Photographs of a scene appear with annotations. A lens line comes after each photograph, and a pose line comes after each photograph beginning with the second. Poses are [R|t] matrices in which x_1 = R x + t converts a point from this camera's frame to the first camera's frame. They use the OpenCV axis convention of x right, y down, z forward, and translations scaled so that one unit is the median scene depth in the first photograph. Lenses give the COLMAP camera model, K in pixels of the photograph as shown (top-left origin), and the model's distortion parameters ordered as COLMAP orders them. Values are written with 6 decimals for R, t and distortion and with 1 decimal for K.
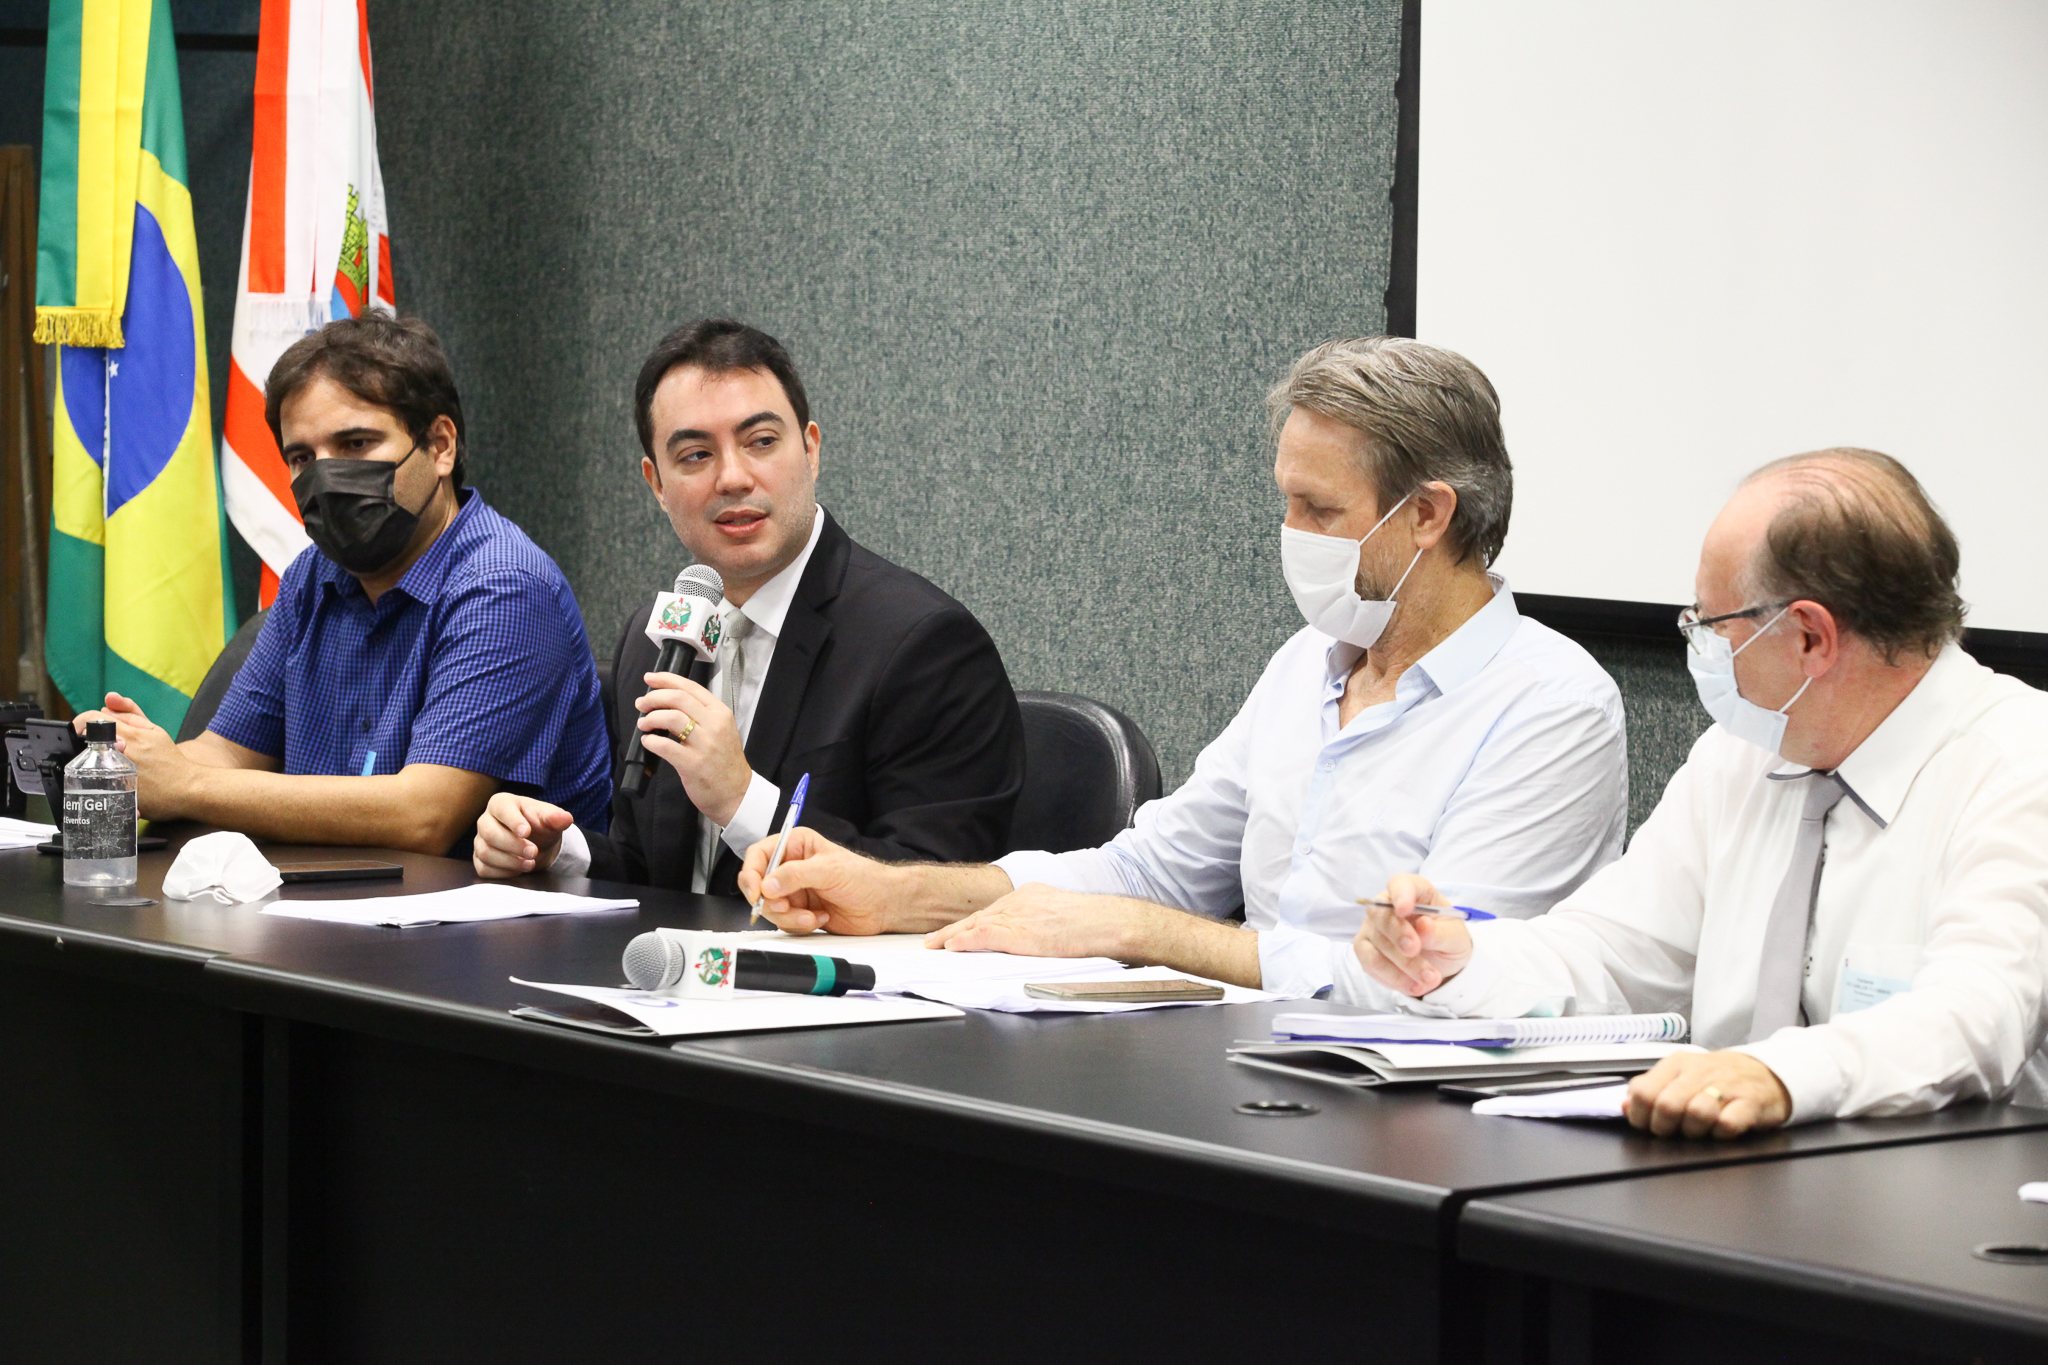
lens RADIAL K [[7072.7, 0, 1024.0], [0, 7072.7, 682.5], [0, 0, 1]] dist [-0.117171, -30.200059]
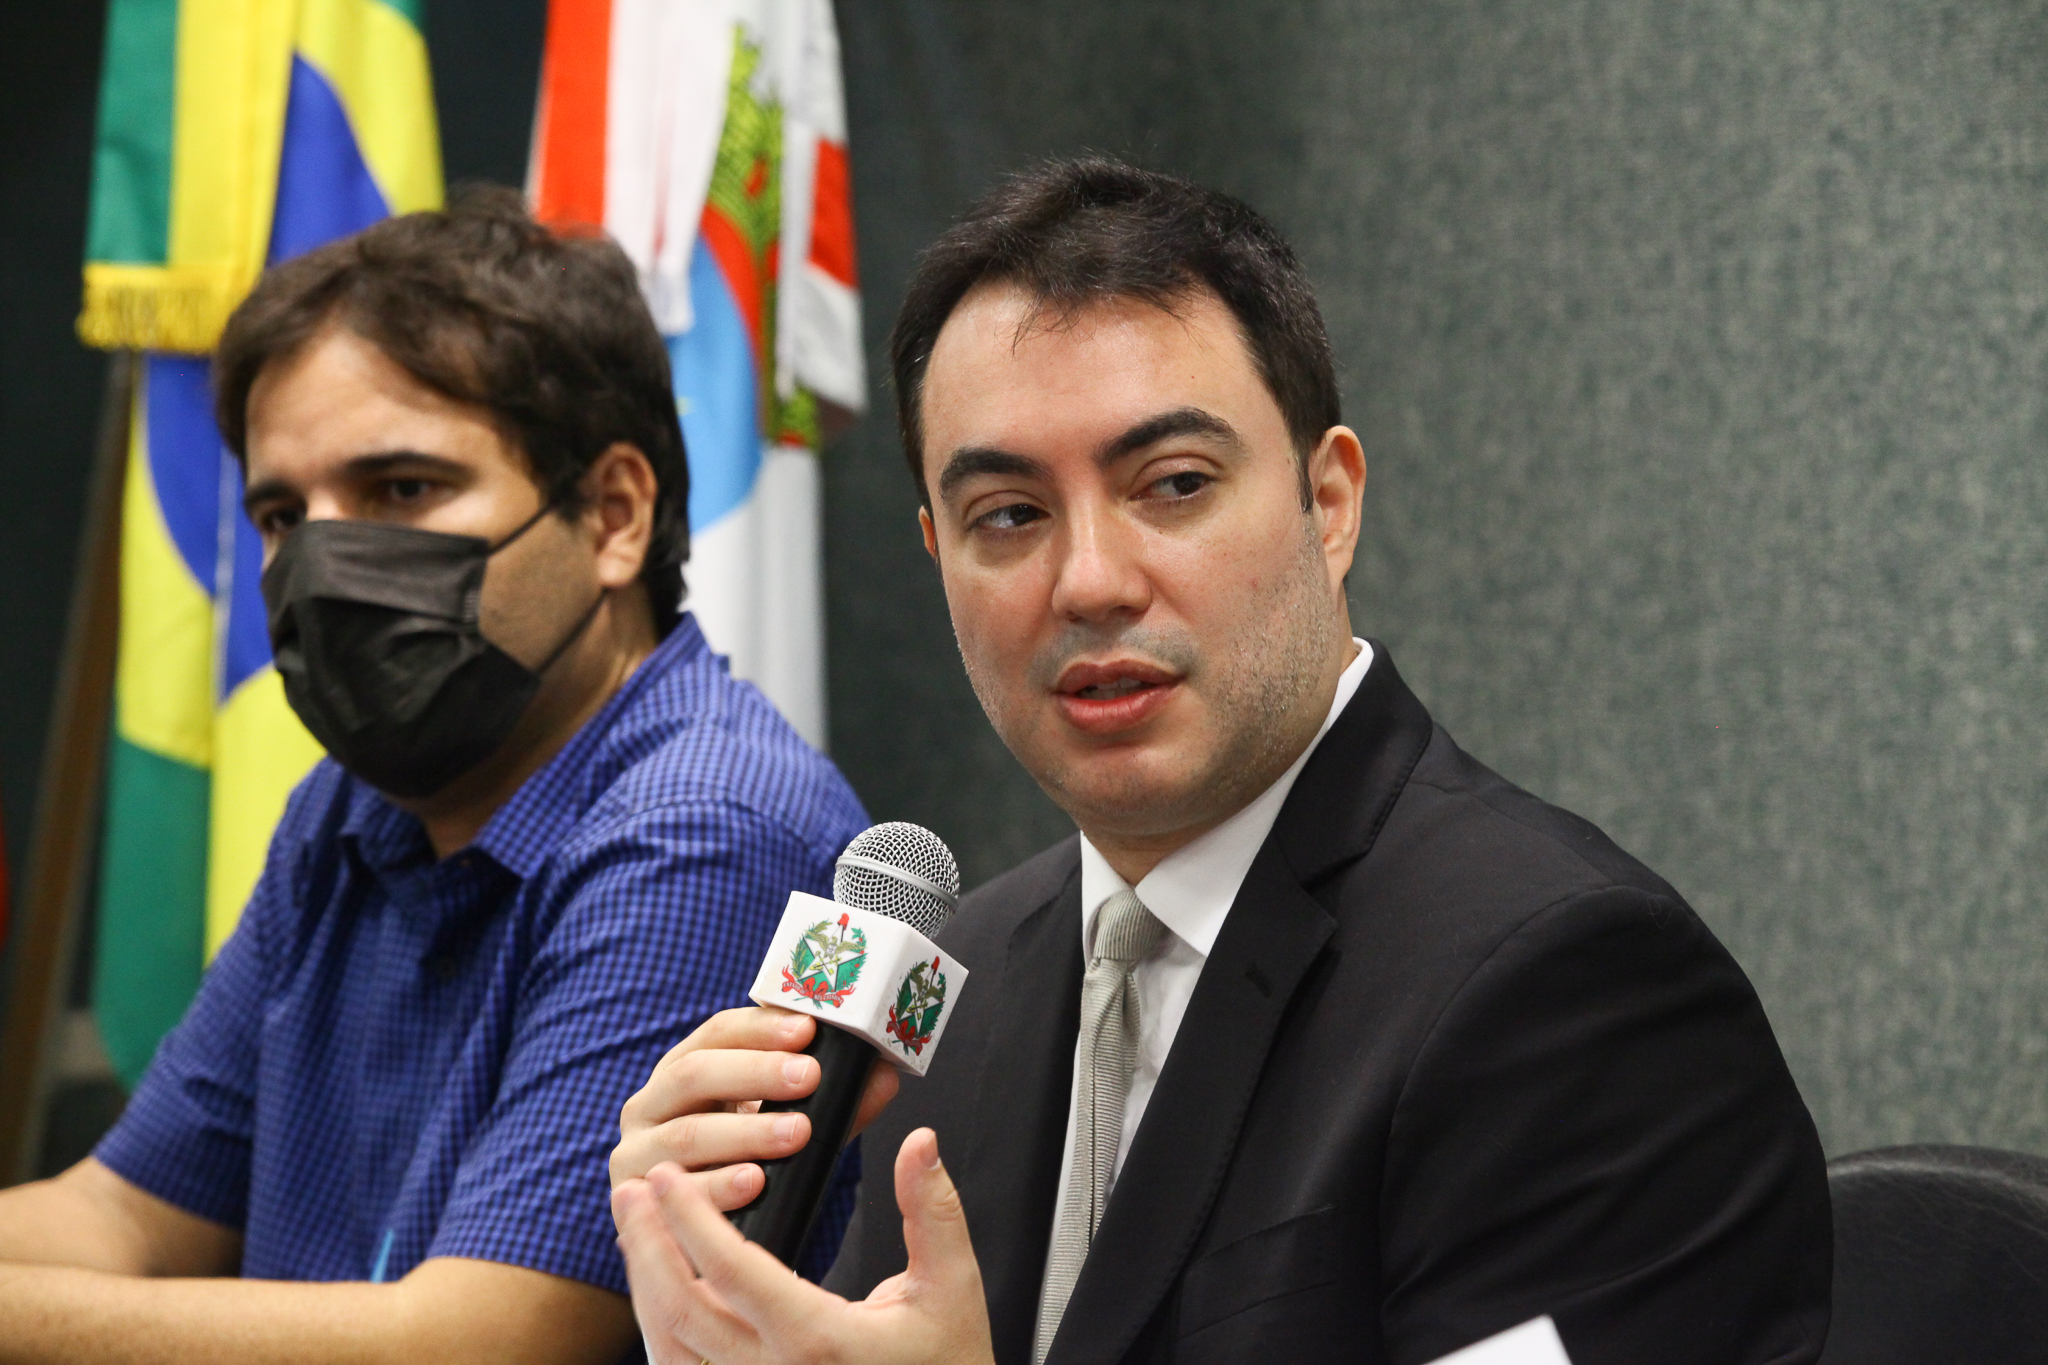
lens RADIAL K [[9209.7, 0, 1024.0], [0, 9209.7, 682.5], [0, 0, 1]] dist [-0.437278, 12.113561]
pose [[0.982614, 0.025543, -0.183894, 0.037940], [-0.034969, 0.998225, -0.048200, 0.002300], [0.182336, 0.053793, 0.981764, 0.413936]]
